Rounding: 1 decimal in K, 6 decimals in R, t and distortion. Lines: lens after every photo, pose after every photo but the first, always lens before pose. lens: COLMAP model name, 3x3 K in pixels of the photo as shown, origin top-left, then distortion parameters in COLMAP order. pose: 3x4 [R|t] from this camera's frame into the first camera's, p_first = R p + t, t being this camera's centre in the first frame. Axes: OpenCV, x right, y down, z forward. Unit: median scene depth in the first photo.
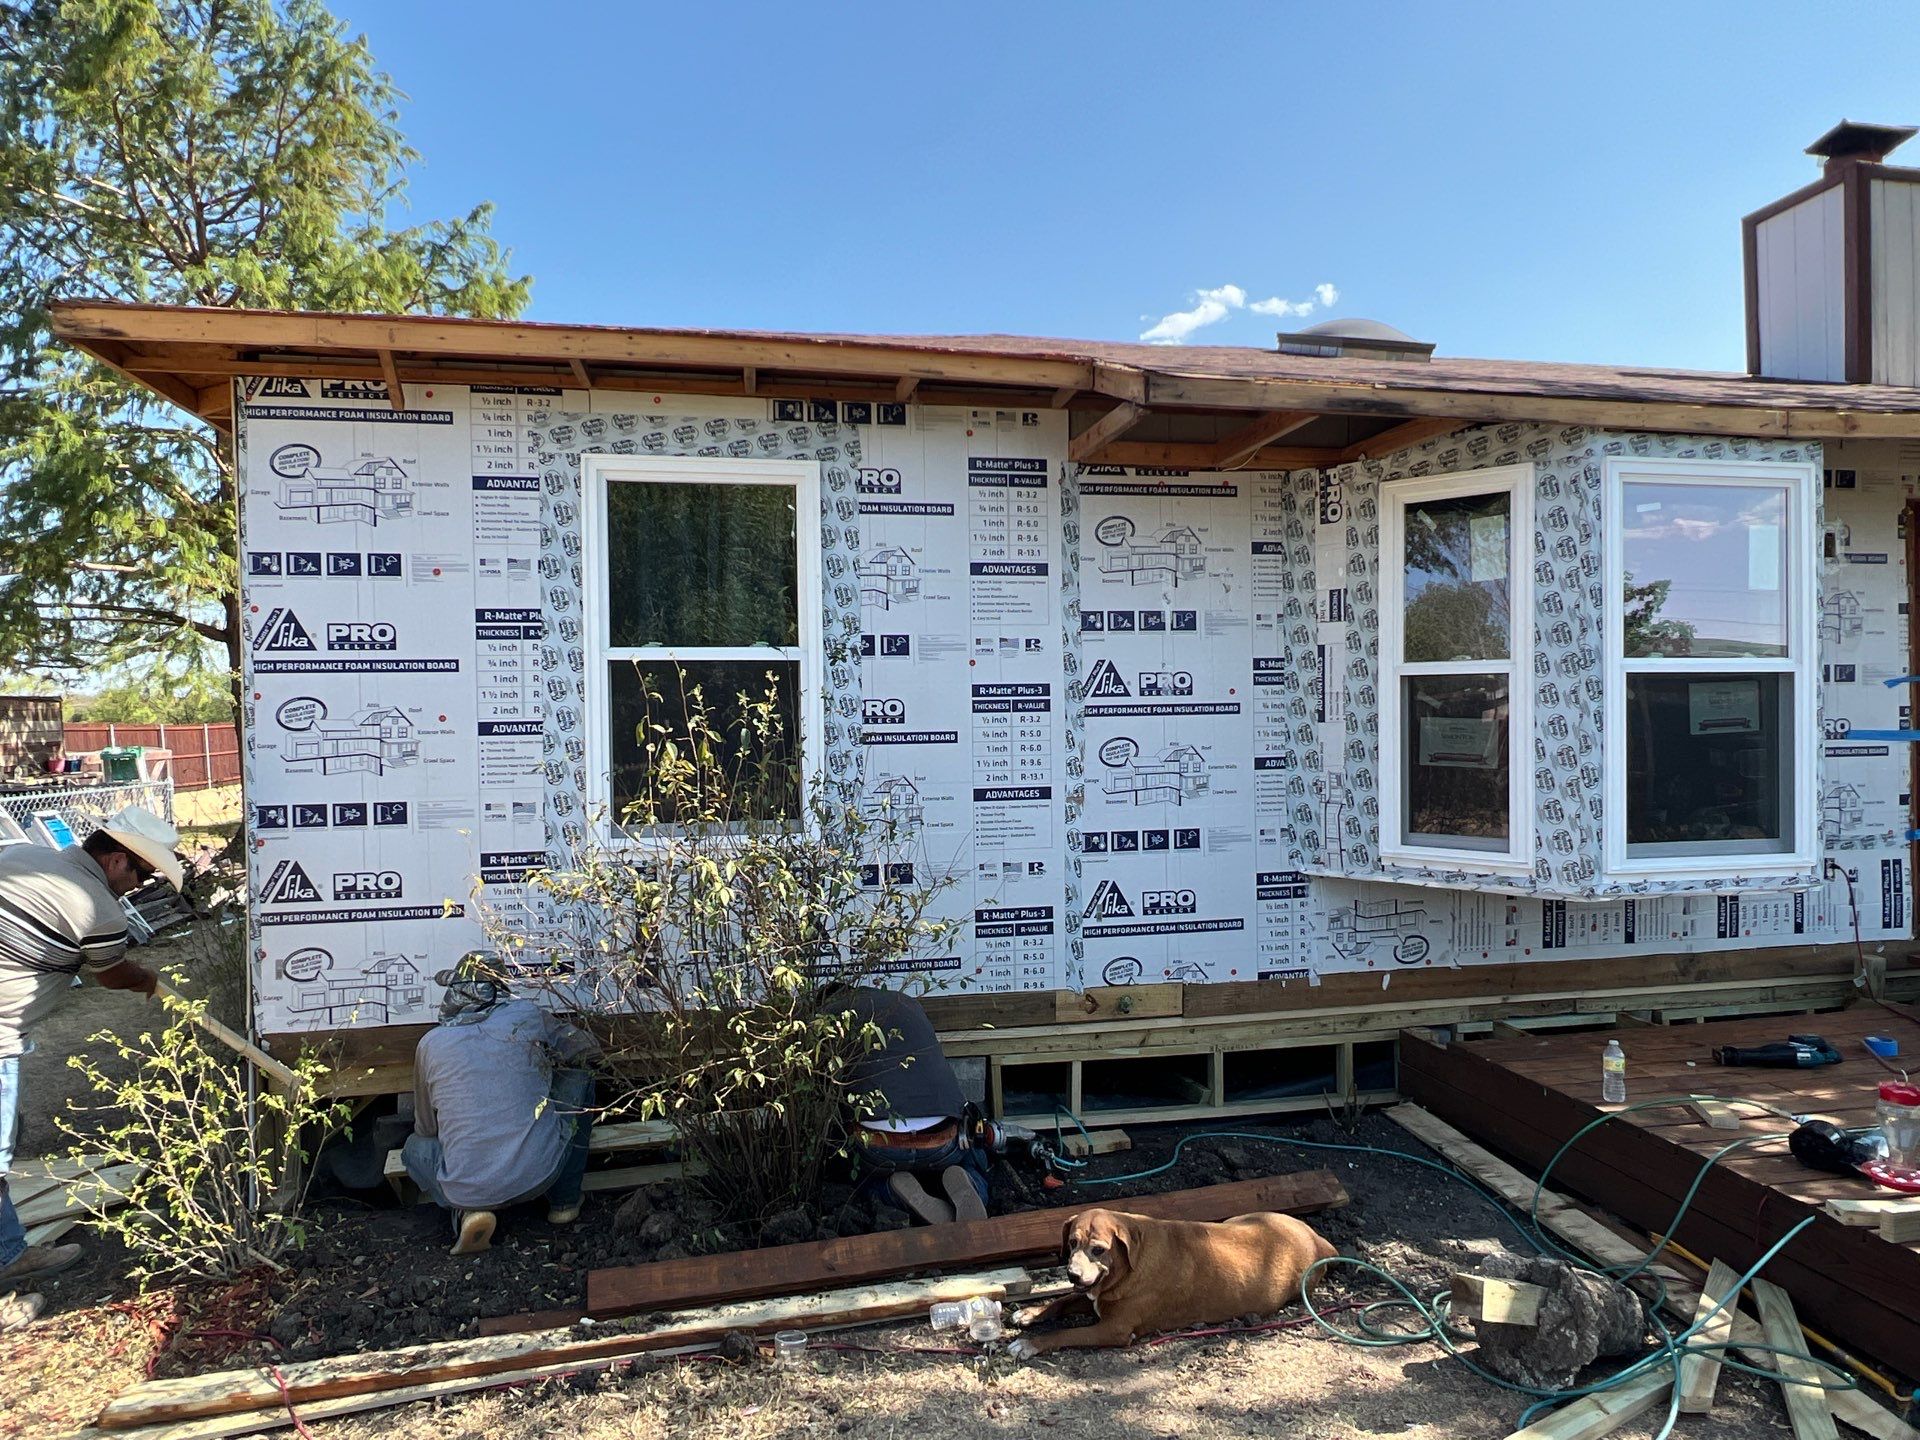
lens RADIAL K [[1203.9, 0, 965.2], [0, 1203.9, 712.8], [0, 0, 1]] dist [0.008138, -0.000036]
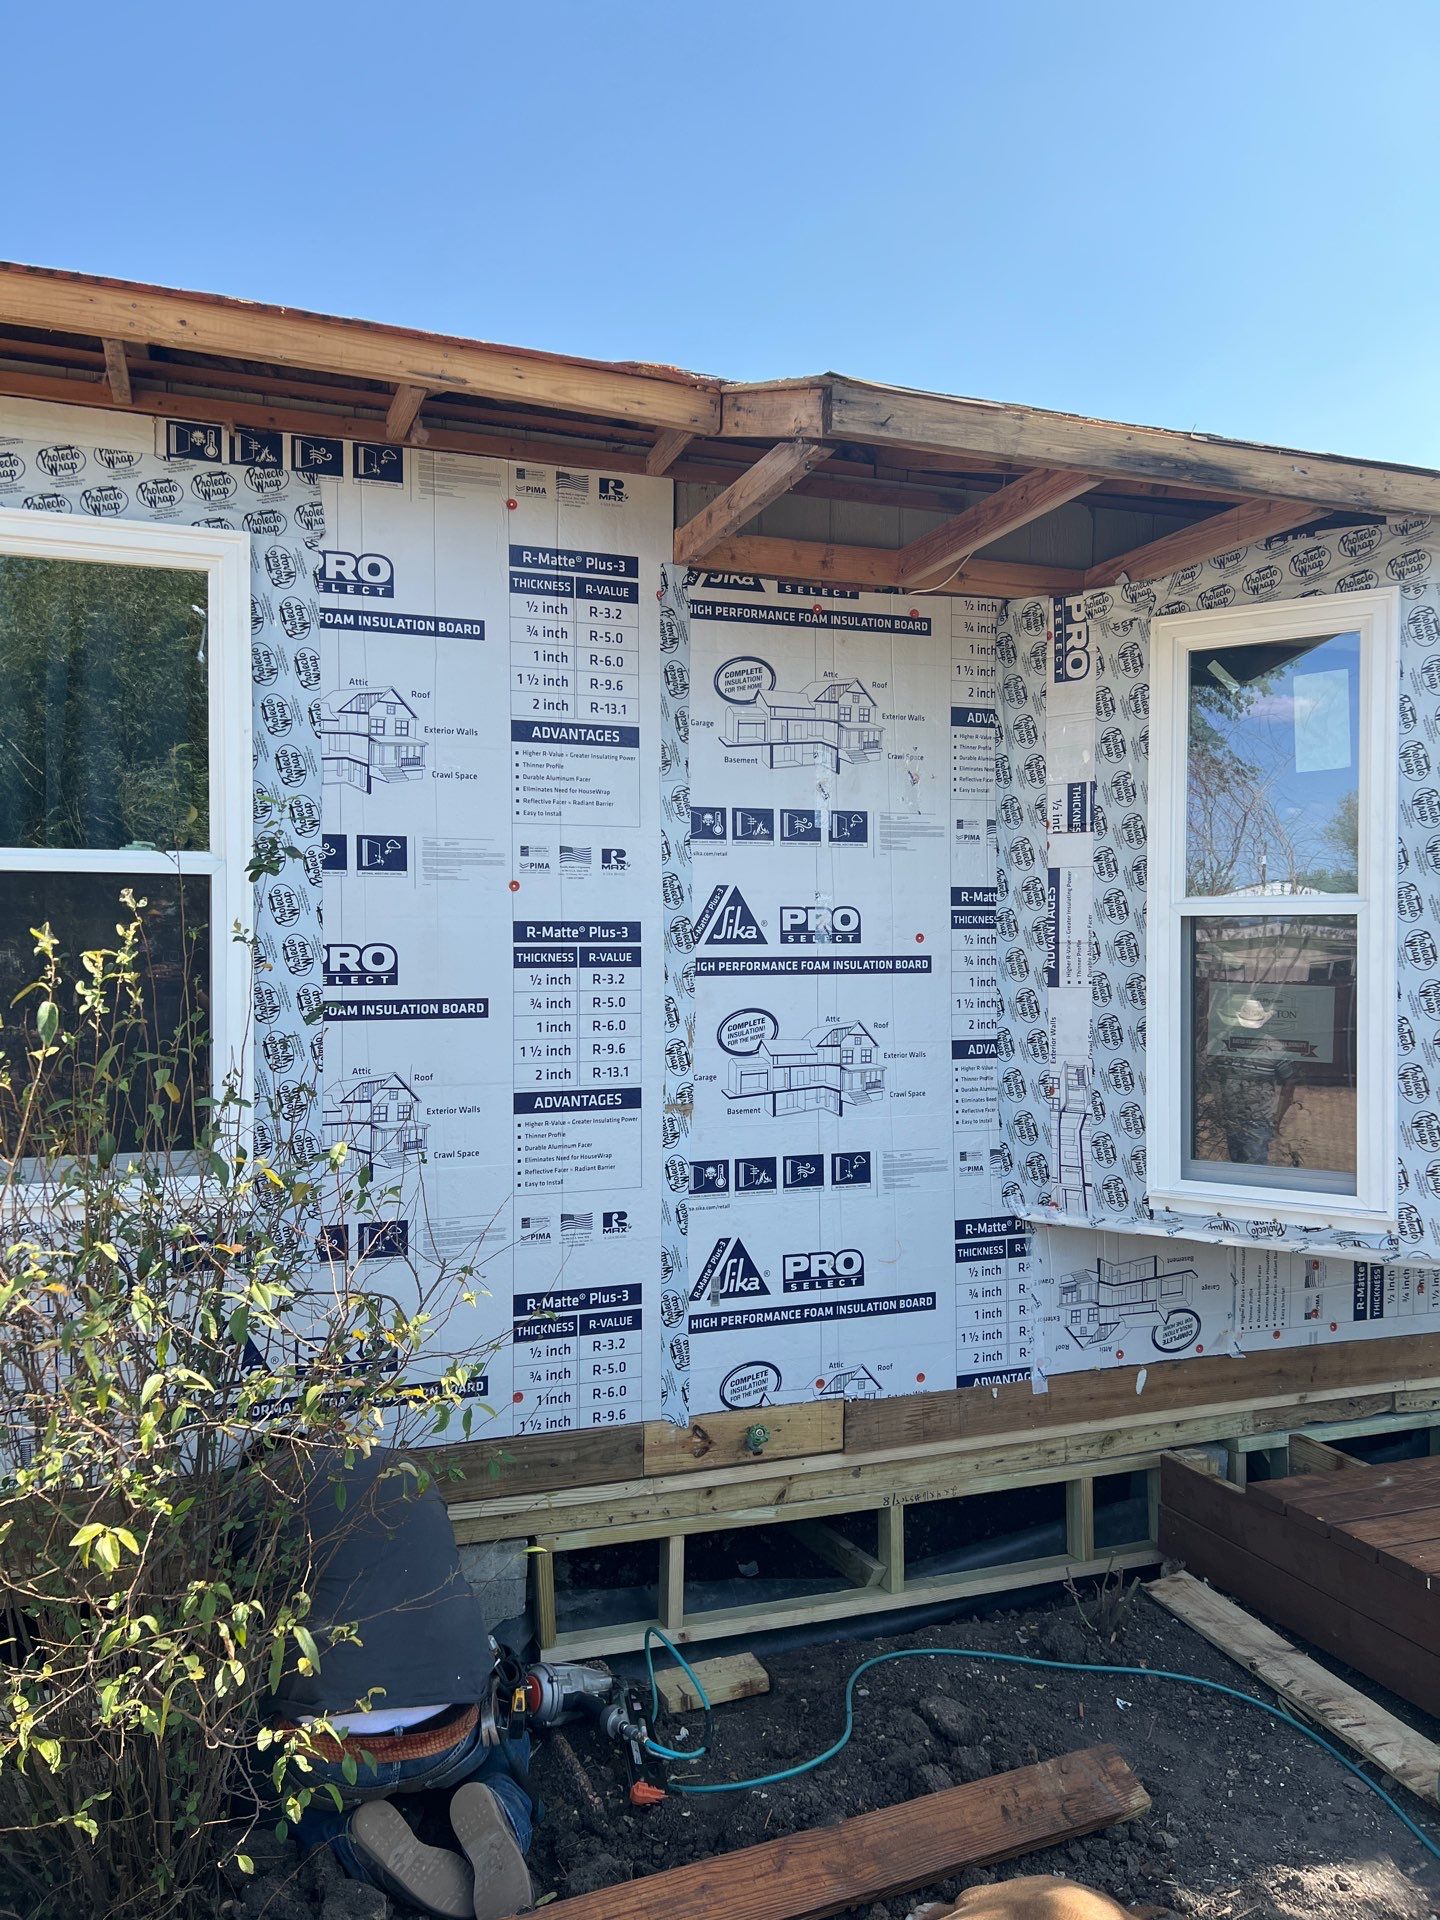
lens RADIAL K [[1434.8, 0, 718.4], [0, 1434.8, 959.9], [0, 0, 1]] dist [0.038088, -0.020906]
pose [[0.988222, 0.009838, 0.152713, -0.002082], [-0.009832, 0.999951, -0.000795, -0.004553], [-0.152713, -0.000716, 0.988270, 0.275663]]
